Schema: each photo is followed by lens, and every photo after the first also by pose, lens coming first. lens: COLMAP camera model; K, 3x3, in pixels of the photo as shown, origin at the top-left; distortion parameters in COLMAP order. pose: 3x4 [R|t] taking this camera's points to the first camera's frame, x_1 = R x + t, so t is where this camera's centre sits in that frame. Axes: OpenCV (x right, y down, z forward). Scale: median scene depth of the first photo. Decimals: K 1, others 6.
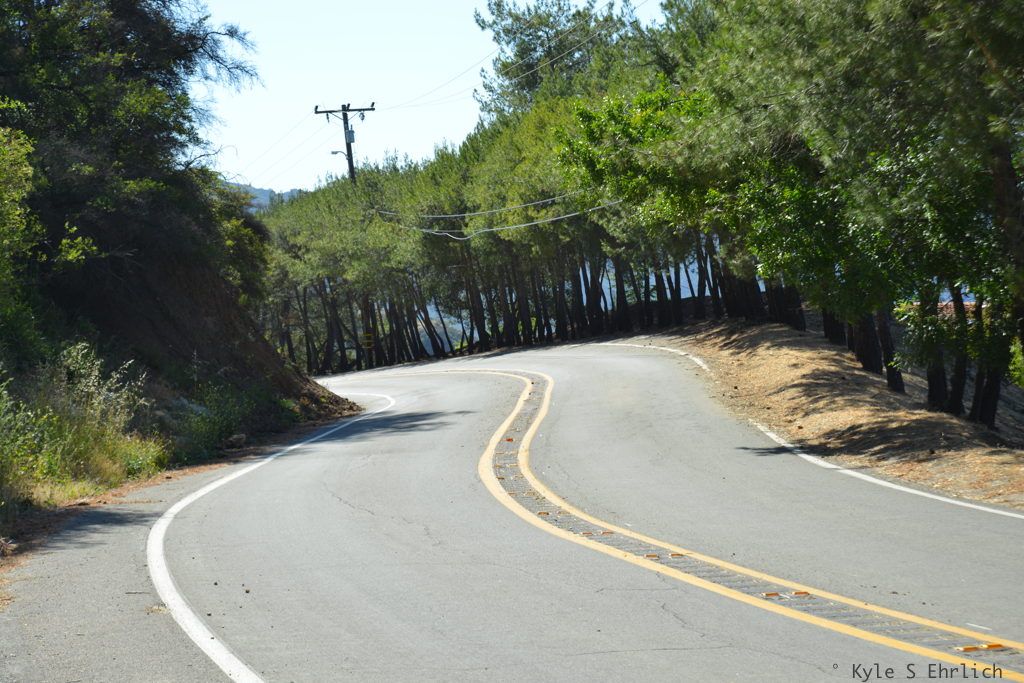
lens RADIAL K [[2060.5, 0, 510.2], [0, 2060.5, 343.3], [0, 0, 1]] dist [-0.001124, 0.247628]
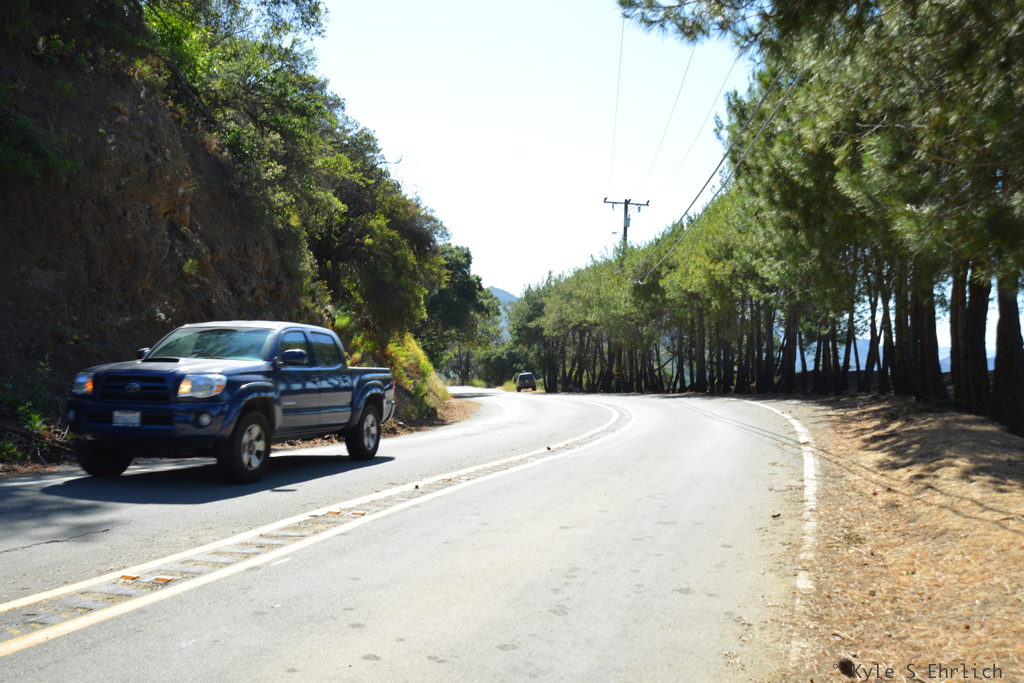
lens RADIAL K [[1001.5, 0, 515.7], [0, 1001.5, 347.2], [0, 0, 1]] dist [-0.038809, 0.012577]
pose [[0.953817, 0.140416, -0.265550, 0.085103], [-0.147281, 0.989076, -0.006015, -0.008684], [0.261805, 0.044847, 0.964078, 0.757832]]
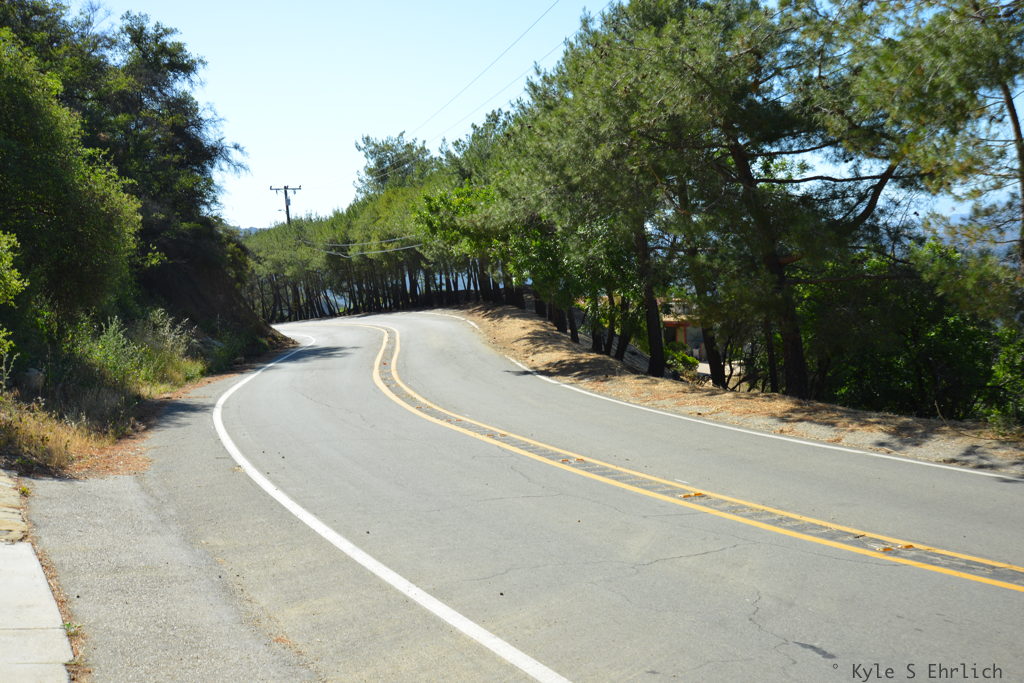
lens RADIAL K [[1014.0, 0, 515.6], [0, 1014.0, 345.4], [0, 0, 1]] dist [-0.055854, 0.089913]
pose [[0.987957, 0.021367, 0.153243, -0.017879], [-0.026741, 0.999094, 0.033097, -0.003924], [-0.152397, -0.036797, 0.987634, 0.024531]]
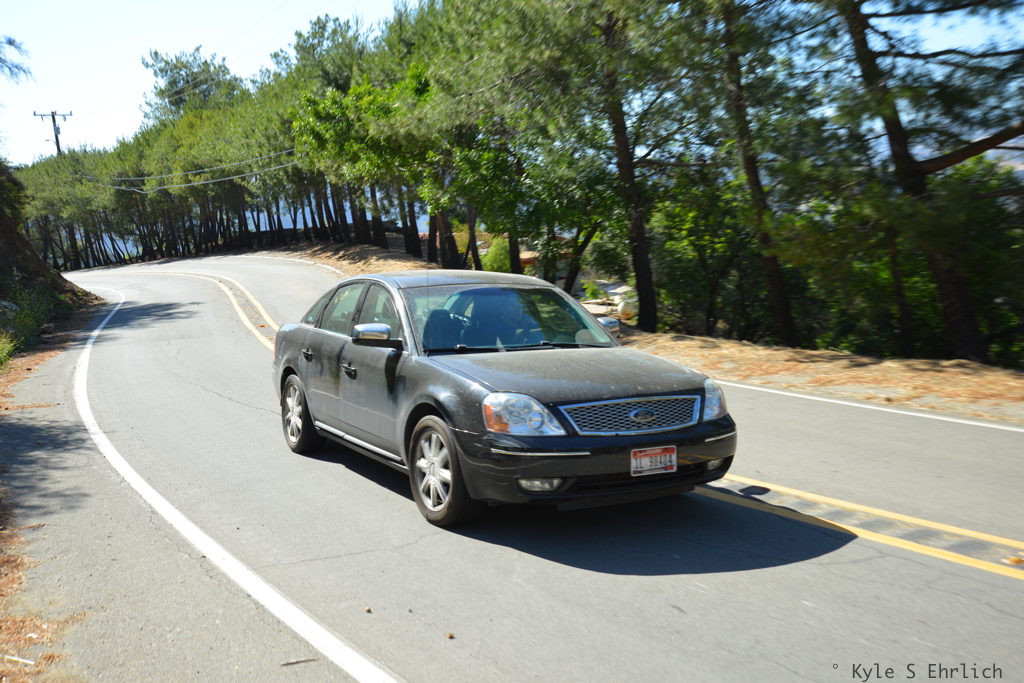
lens RADIAL K [[1028.7, 0, 513.4], [0, 1028.7, 346.8], [0, 0, 1]] dist [-0.091559, 0.148629]
pose [[0.934371, -0.029790, 0.355055, -0.064464], [-0.002548, 0.995915, 0.090264, -0.002758], [-0.356294, -0.085245, 0.930477, 0.190214]]
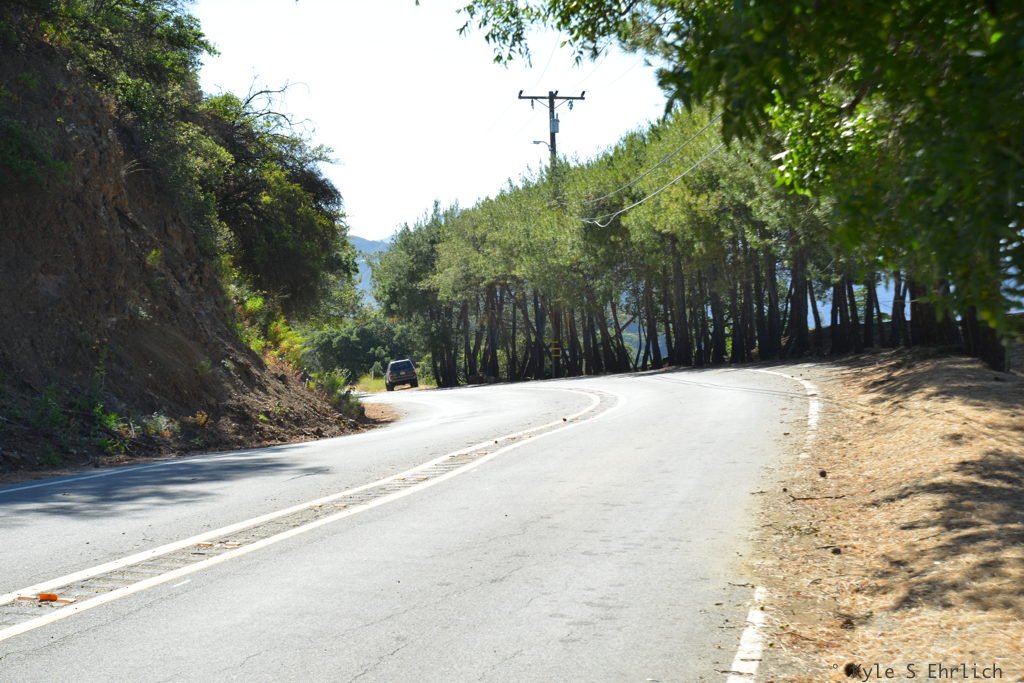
lens RADIAL K [[1736.9, 0, 514.5], [0, 1736.9, 350.9], [0, 0, 1]] dist [-0.026078, 0.092769]
pose [[0.982958, 0.079323, -0.165838, 0.089939], [-0.079880, 0.996799, 0.003322, -0.002591], [0.165571, 0.009981, 0.986147, 0.506588]]
